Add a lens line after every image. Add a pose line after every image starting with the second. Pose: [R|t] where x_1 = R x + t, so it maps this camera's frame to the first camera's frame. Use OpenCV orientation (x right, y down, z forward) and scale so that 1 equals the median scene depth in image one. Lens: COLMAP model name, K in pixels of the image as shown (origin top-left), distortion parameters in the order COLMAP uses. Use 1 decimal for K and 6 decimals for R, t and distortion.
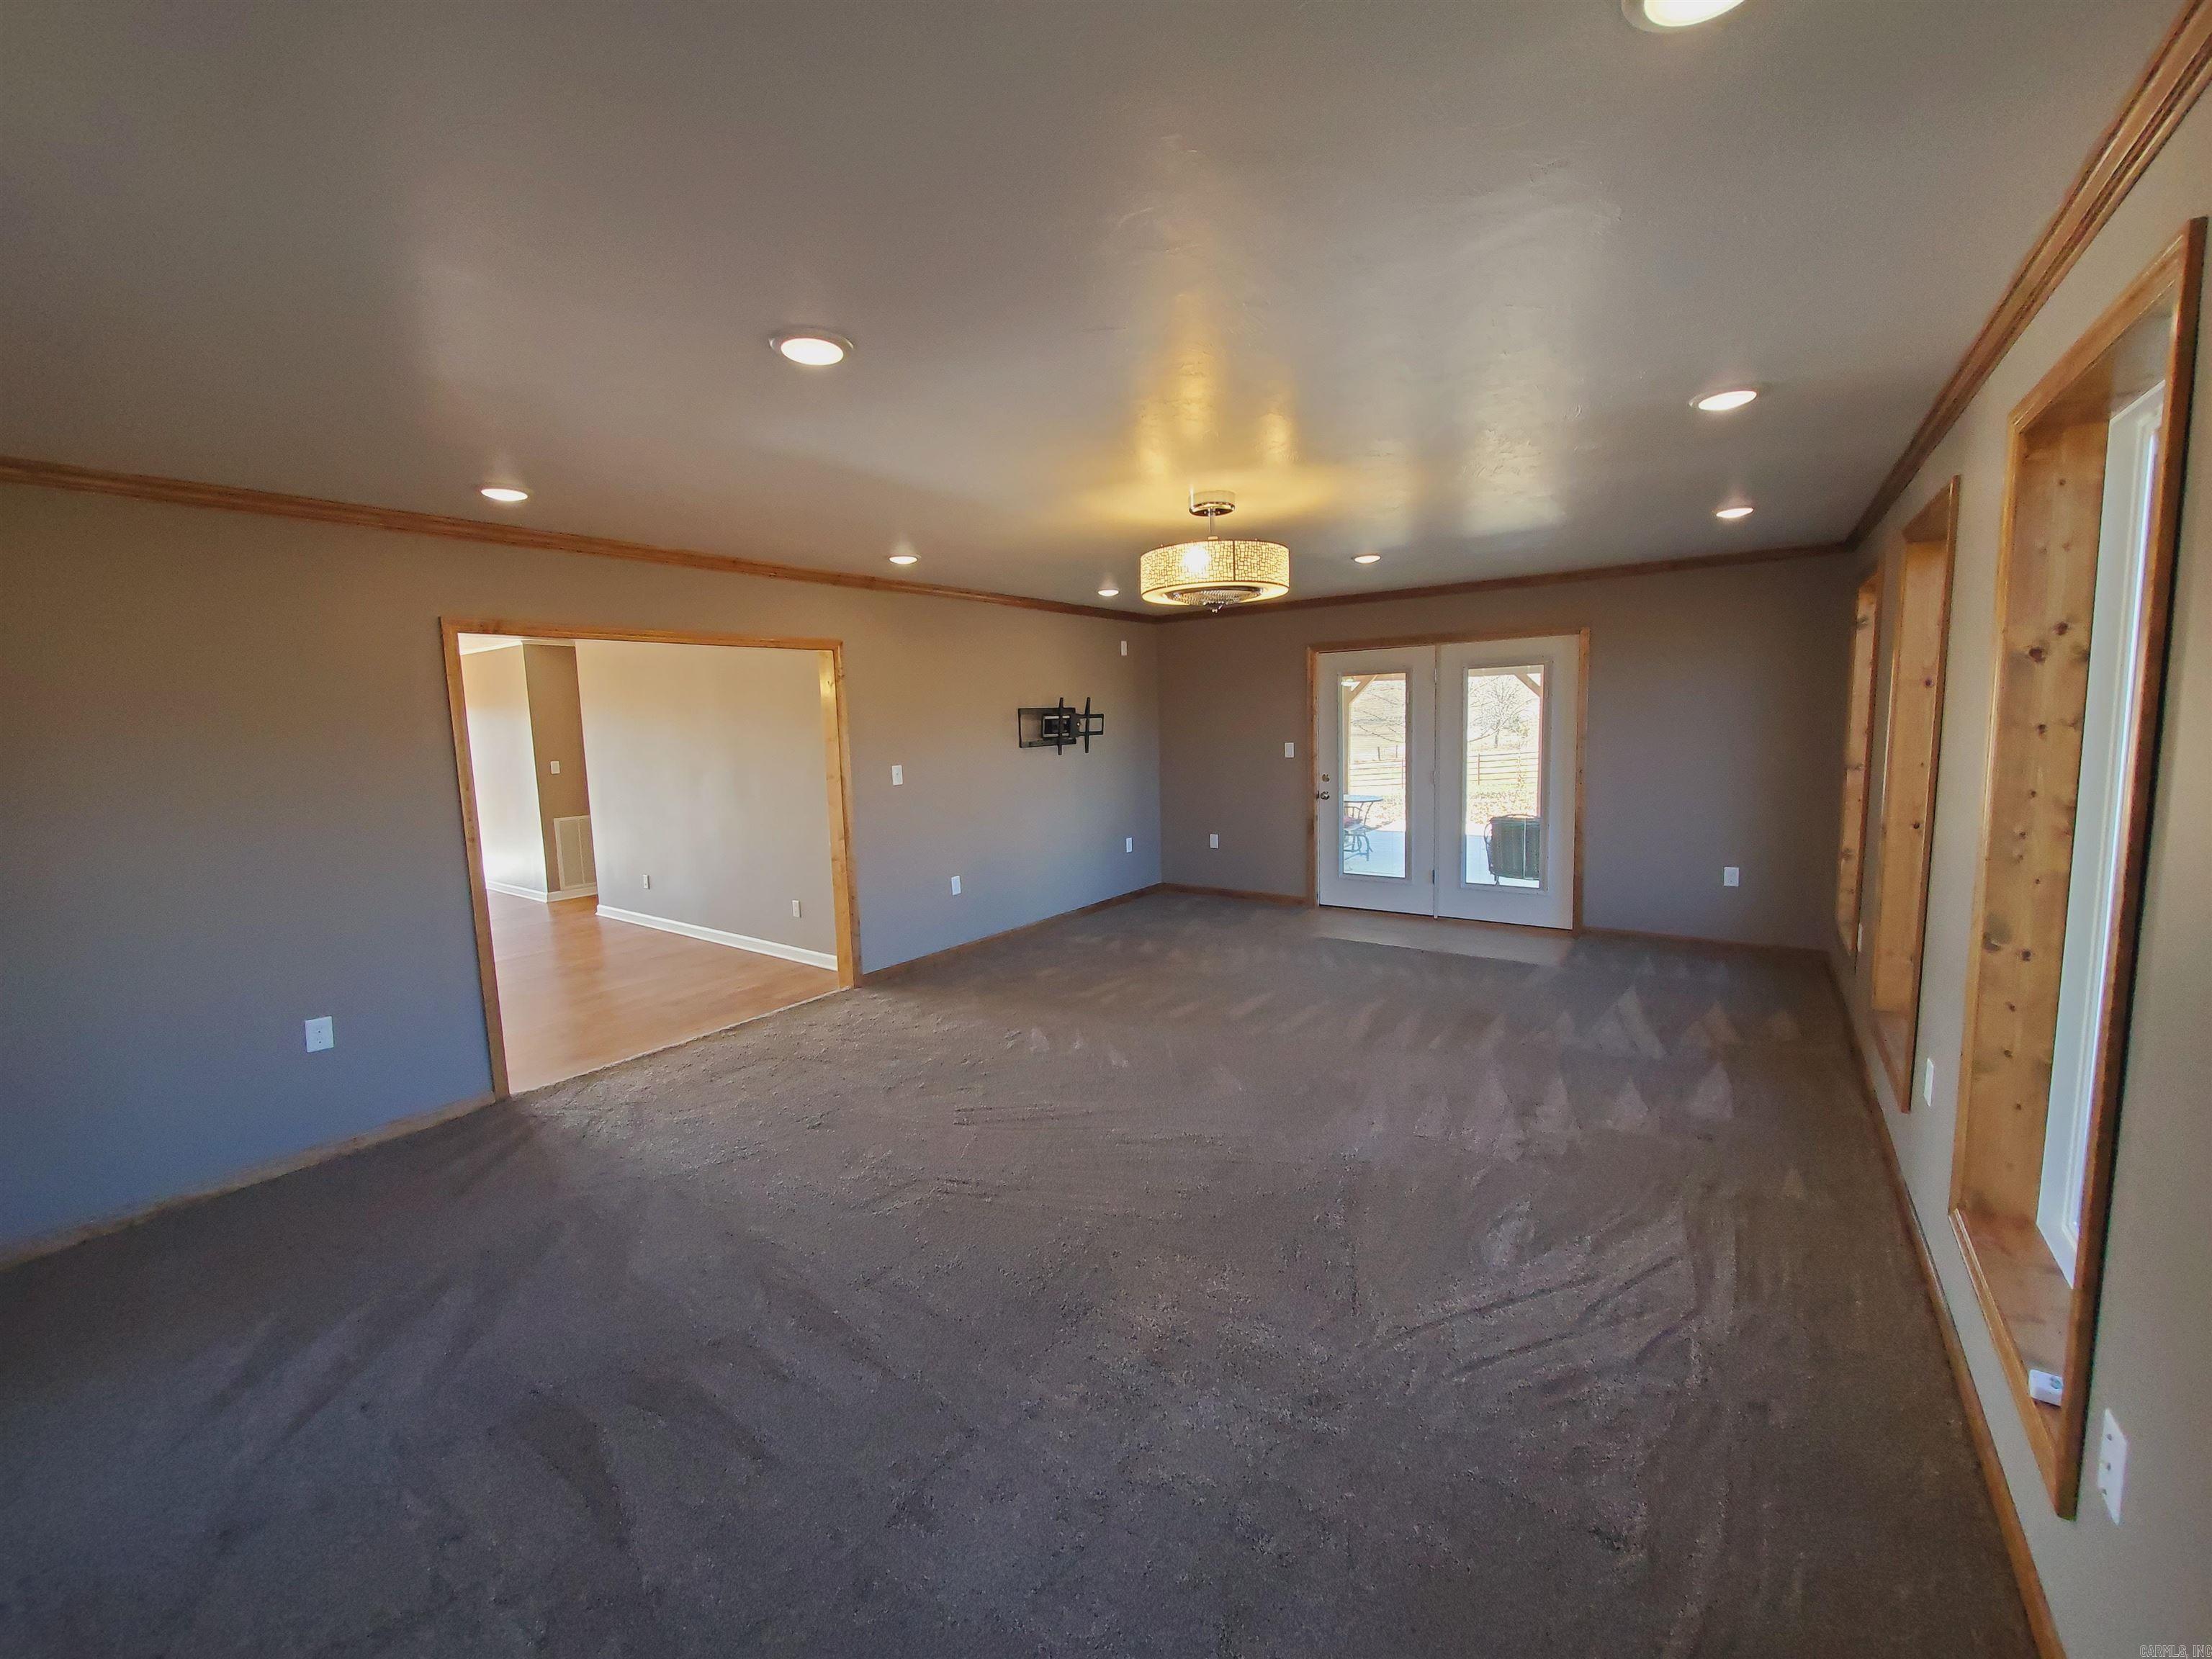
lens RADIAL K [[865.5, 0, 1115.1], [0, 865.5, 810.4], [0, 0, 1]] dist [-0.017909, 0.001168]
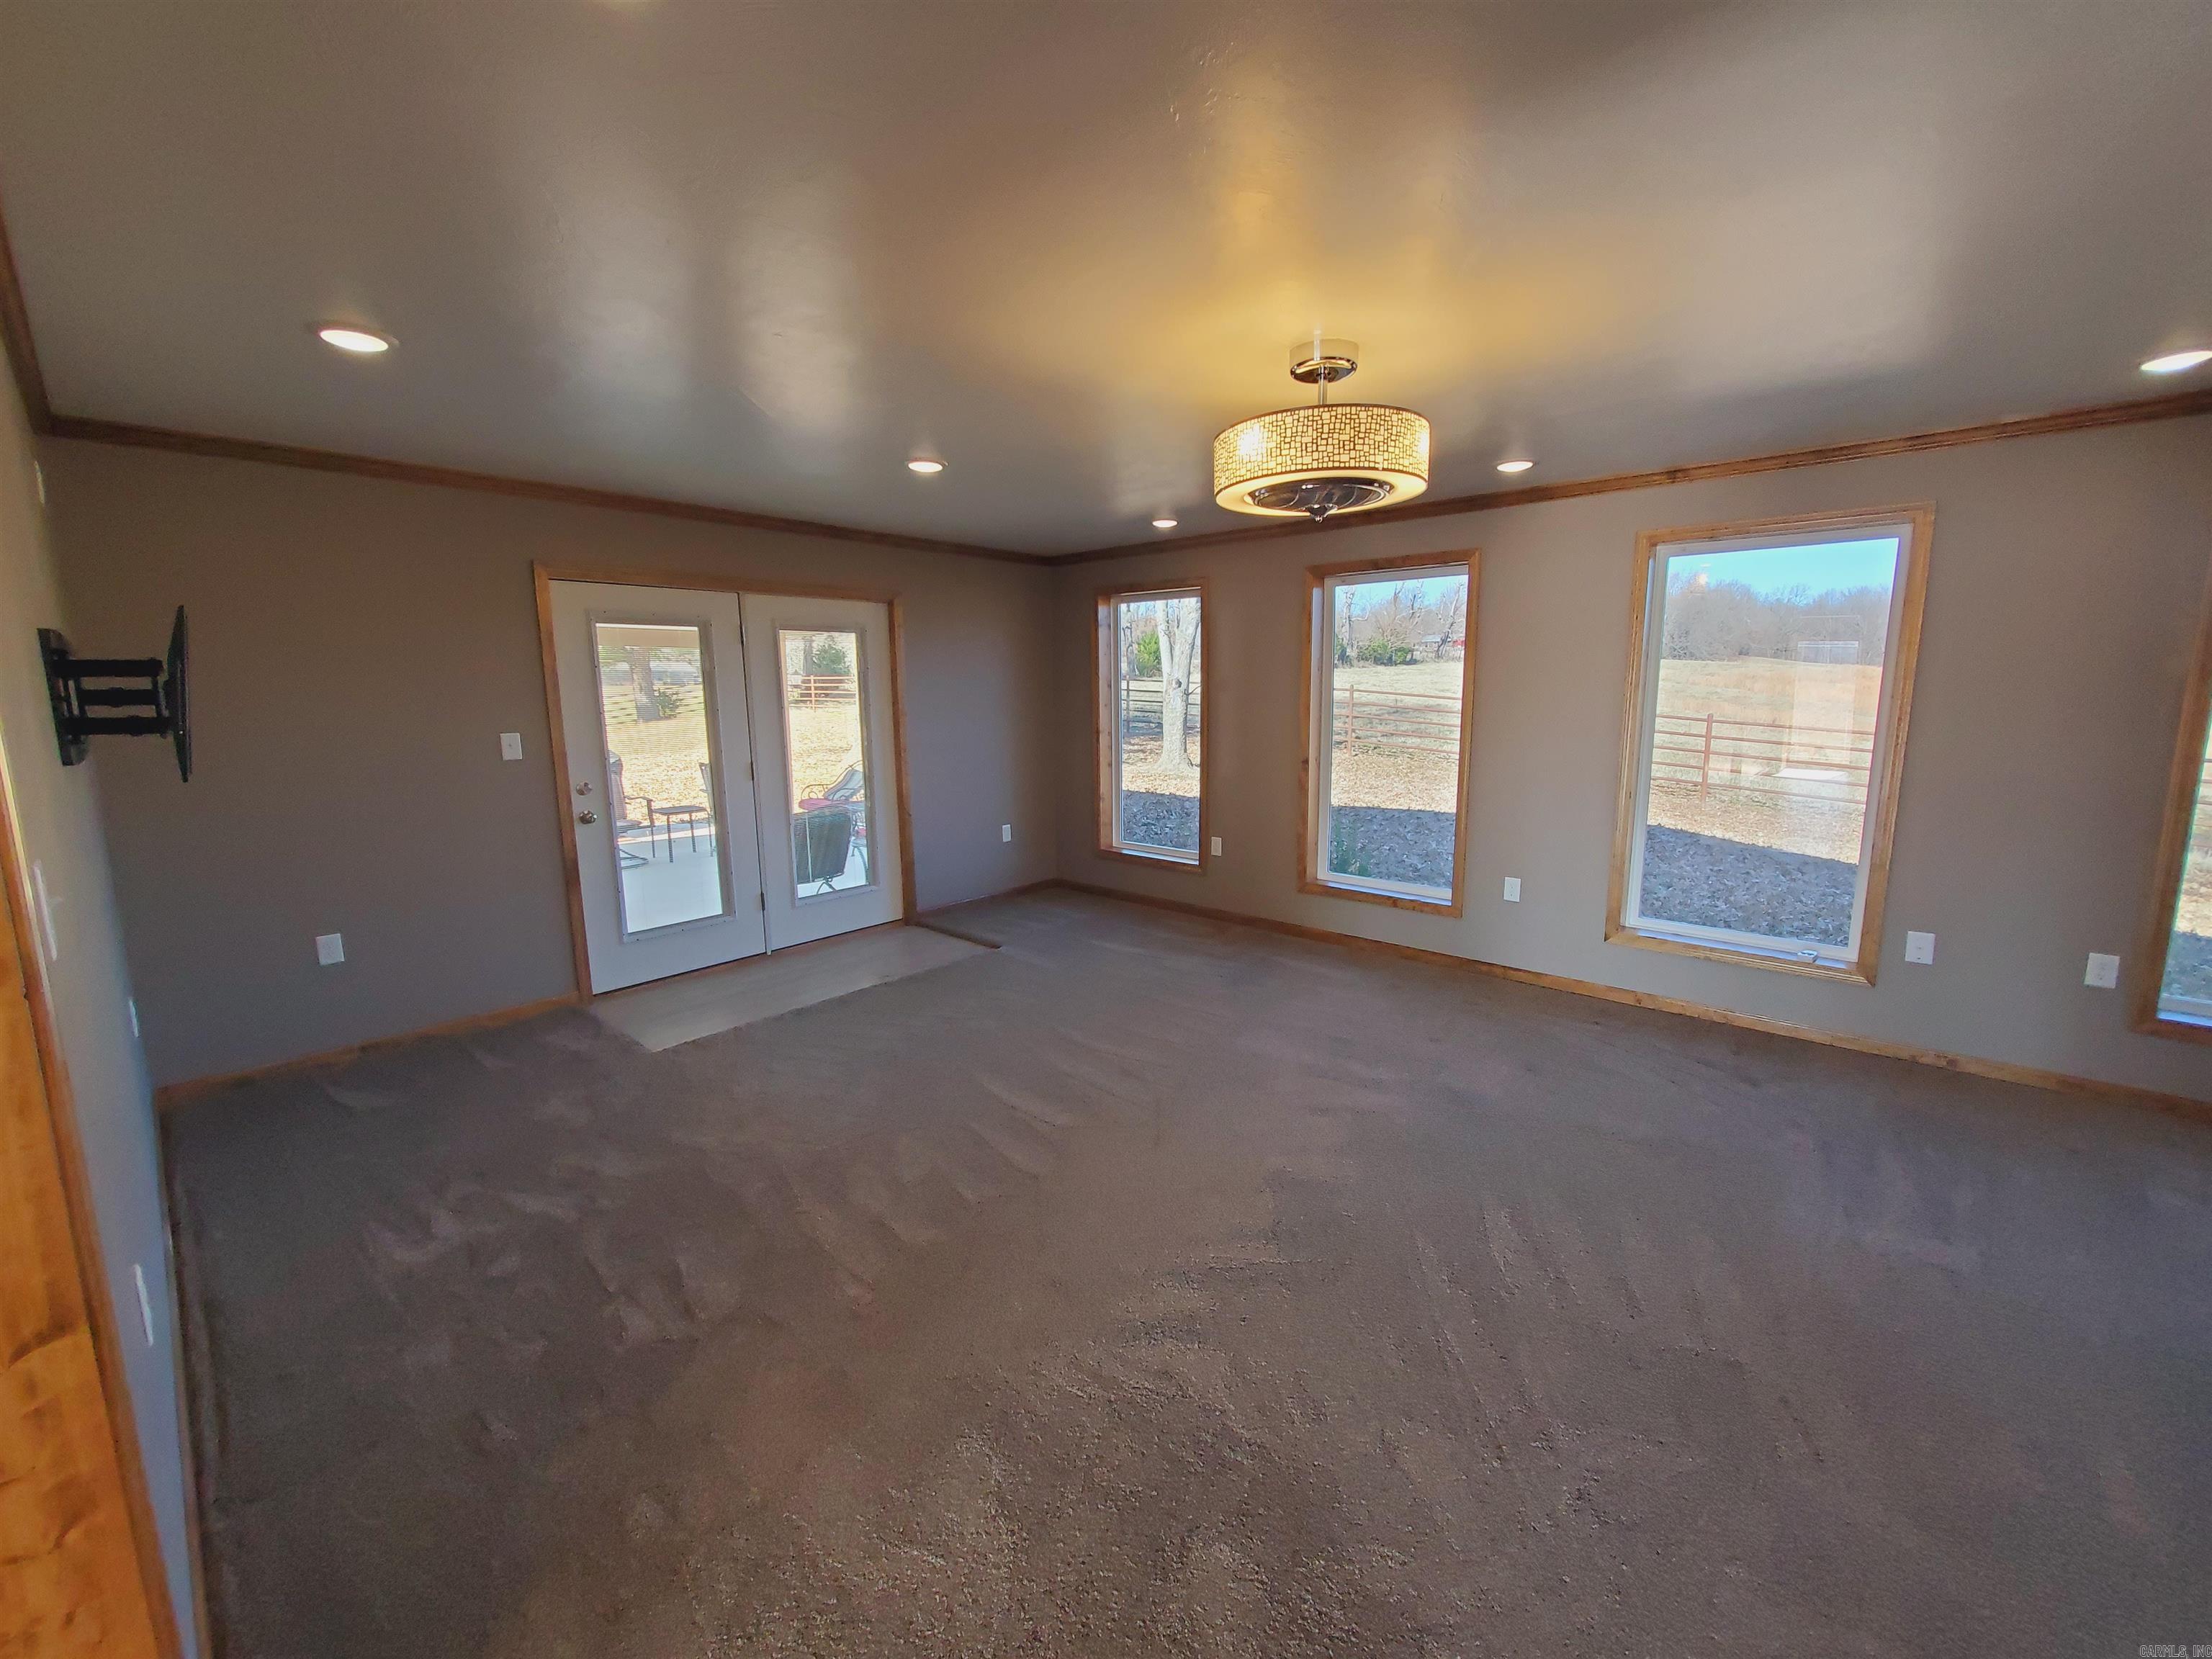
lens RADIAL K [[865.5, 0, 1115.3], [0, 865.5, 820.4], [0, 0, 1]] dist [-0.017909, 0.001168]
pose [[0.078938, -0.123114, 0.989248, -0.339698], [0.113489, 0.987003, 0.113779, -0.044408], [-0.990398, 0.103287, 0.091884, 0.599937]]
